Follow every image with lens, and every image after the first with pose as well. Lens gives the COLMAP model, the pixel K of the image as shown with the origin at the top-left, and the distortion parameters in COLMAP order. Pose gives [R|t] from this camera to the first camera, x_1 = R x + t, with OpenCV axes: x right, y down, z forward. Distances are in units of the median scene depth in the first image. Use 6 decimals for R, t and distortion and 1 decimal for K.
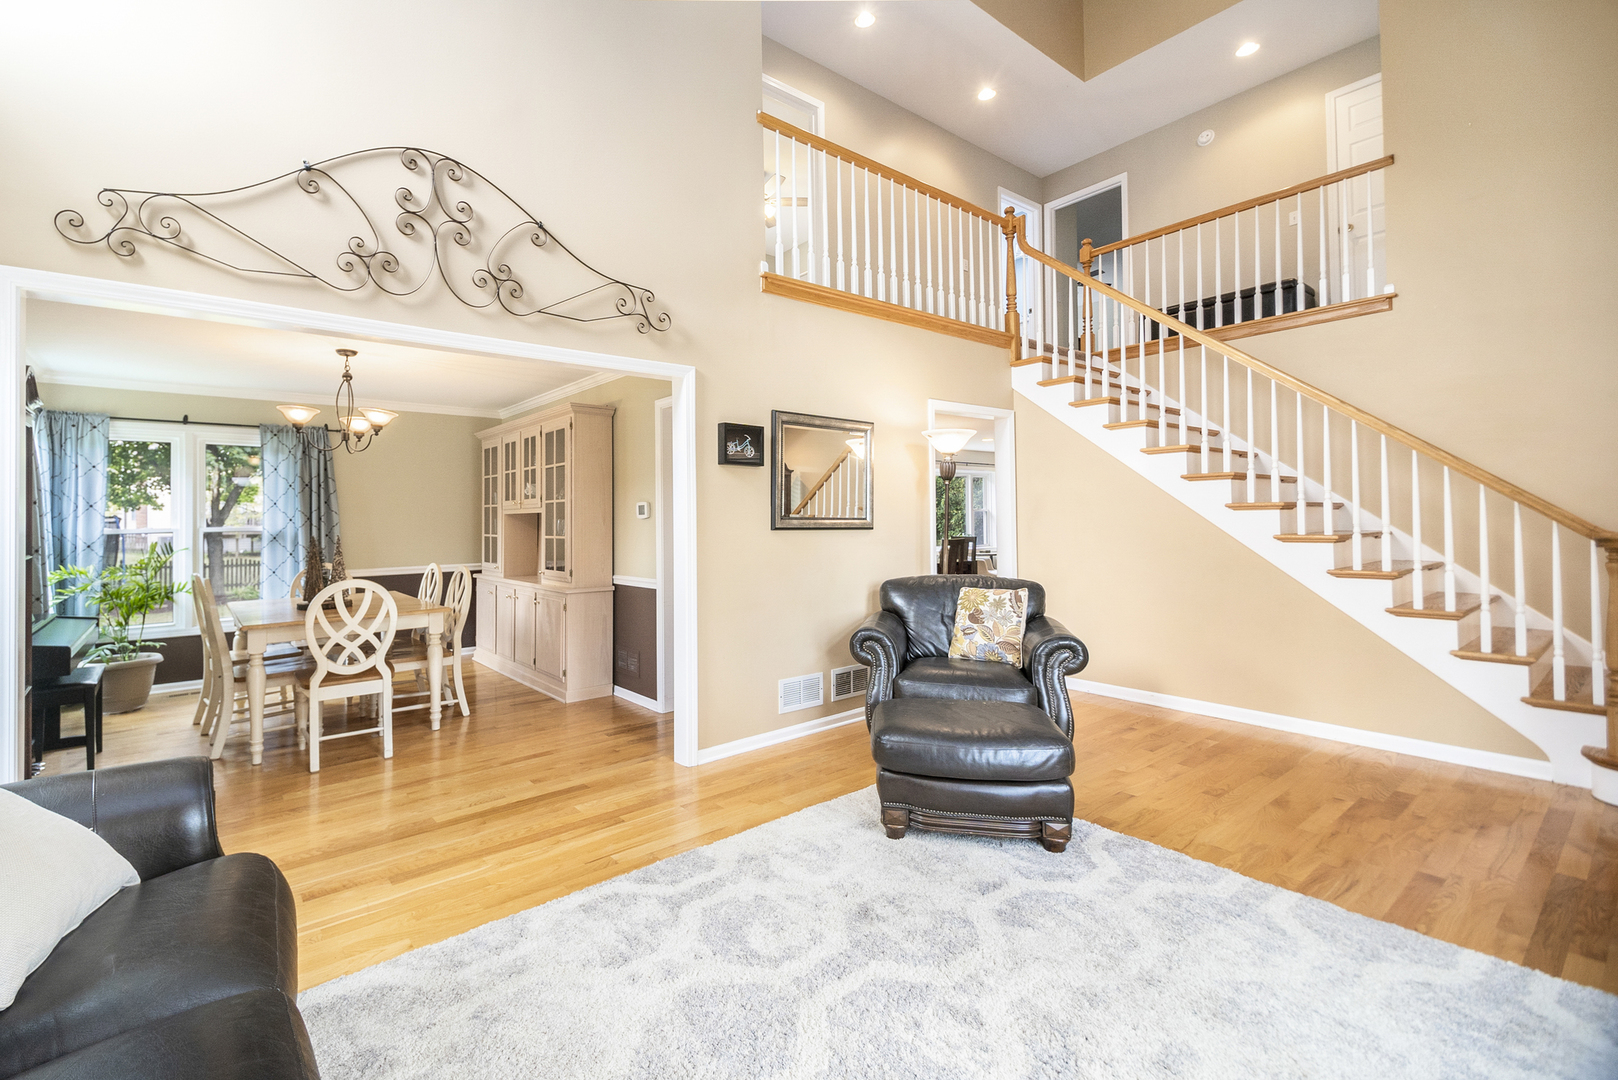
lens RADIAL K [[695.5, 0, 703.7], [0, 695.5, 518.4], [0, 0, 1]] dist [0.030803, -0.000182]
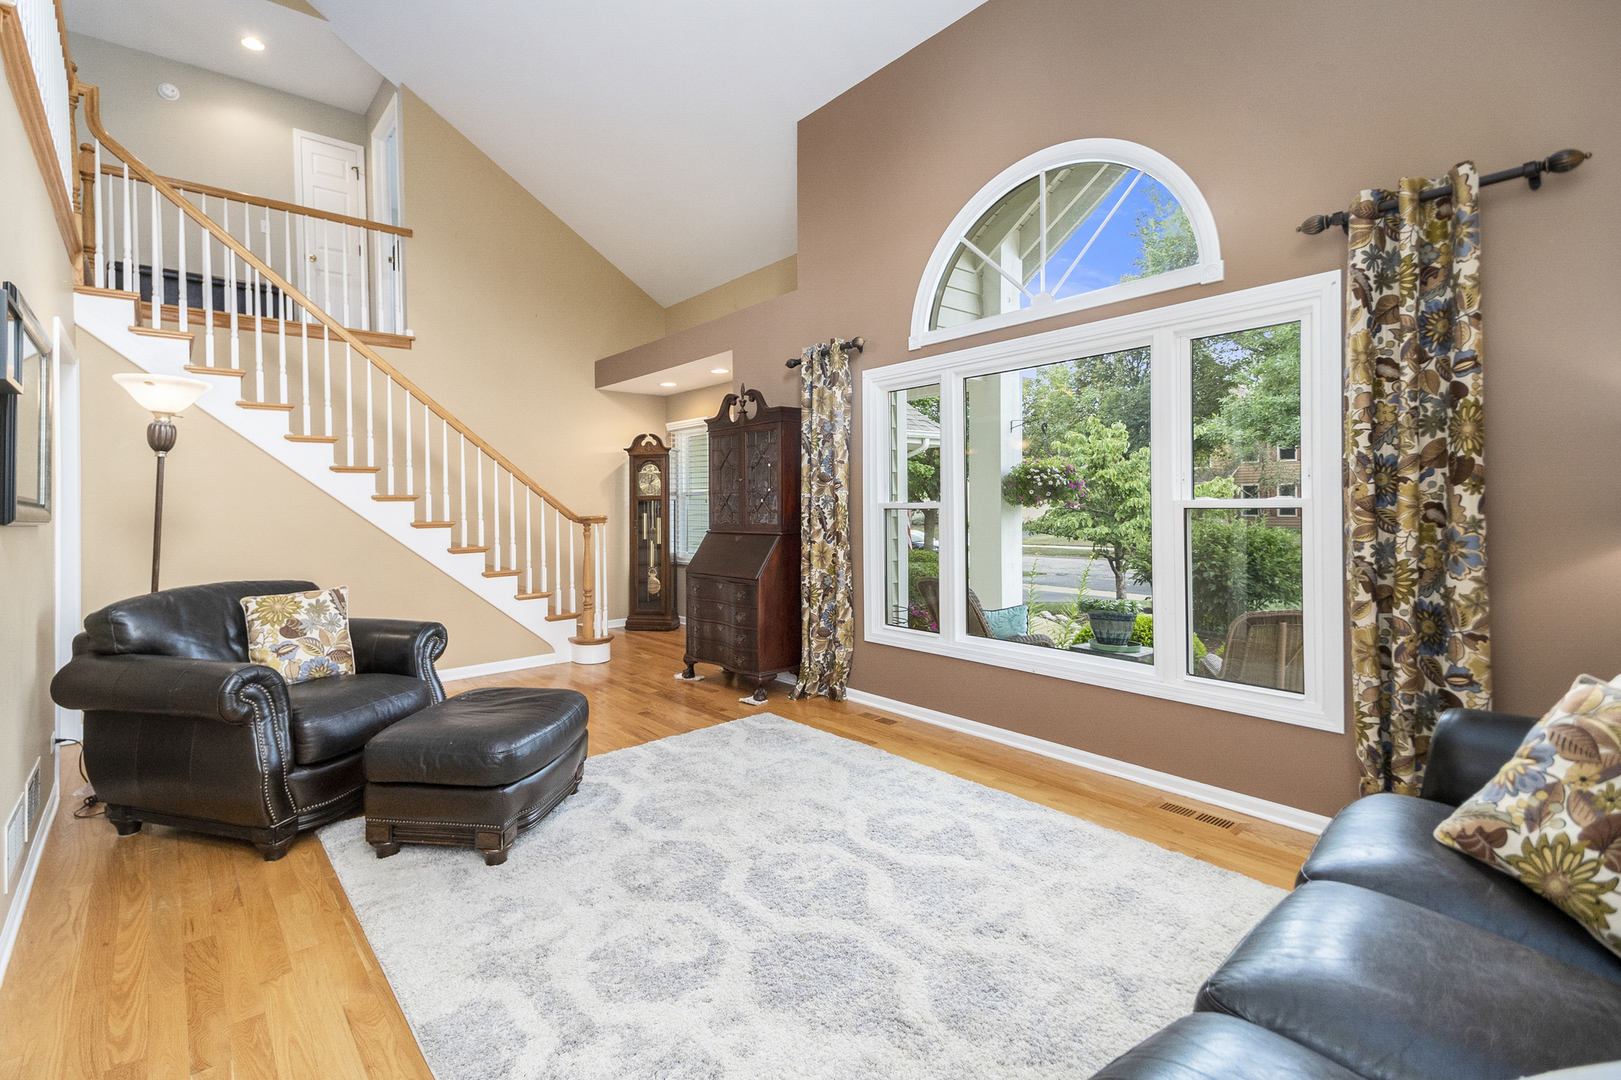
lens RADIAL K [[715.3, 0, 790.3], [0, 715.3, 520.3], [0, 0, 1]] dist [0.013844, -0.010285]
pose [[-0.076720, -0.007852, 0.997022, -0.723080], [0.016180, 0.999828, 0.009119, 0.030185], [-0.996921, 0.016831, -0.076580, 0.785070]]
